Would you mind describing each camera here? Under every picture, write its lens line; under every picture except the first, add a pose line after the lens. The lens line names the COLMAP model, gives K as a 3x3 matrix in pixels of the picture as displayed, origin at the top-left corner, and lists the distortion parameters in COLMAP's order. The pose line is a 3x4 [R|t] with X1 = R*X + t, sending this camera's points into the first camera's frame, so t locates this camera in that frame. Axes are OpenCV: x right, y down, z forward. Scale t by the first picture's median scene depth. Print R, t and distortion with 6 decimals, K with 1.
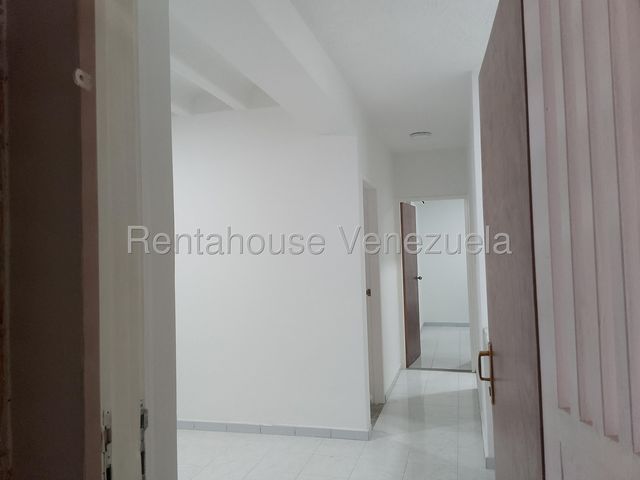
lens RADIAL K [[515.8, 0, 319.3], [0, 515.8, 241.2], [0, 0, 1]] dist [0.073965, -0.127025]
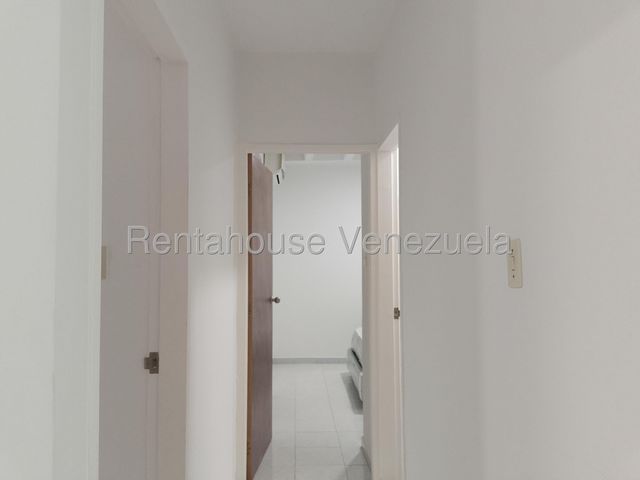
lens RADIAL K [[515.8, 0, 318.8], [0, 515.8, 240.7], [0, 0, 1]] dist [0.073965, -0.127025]
pose [[0.955063, 0.035129, 0.294315, 0.065563], [-0.029278, 0.999277, -0.024263, 0.015962], [-0.294954, 0.014555, 0.955401, 0.428649]]
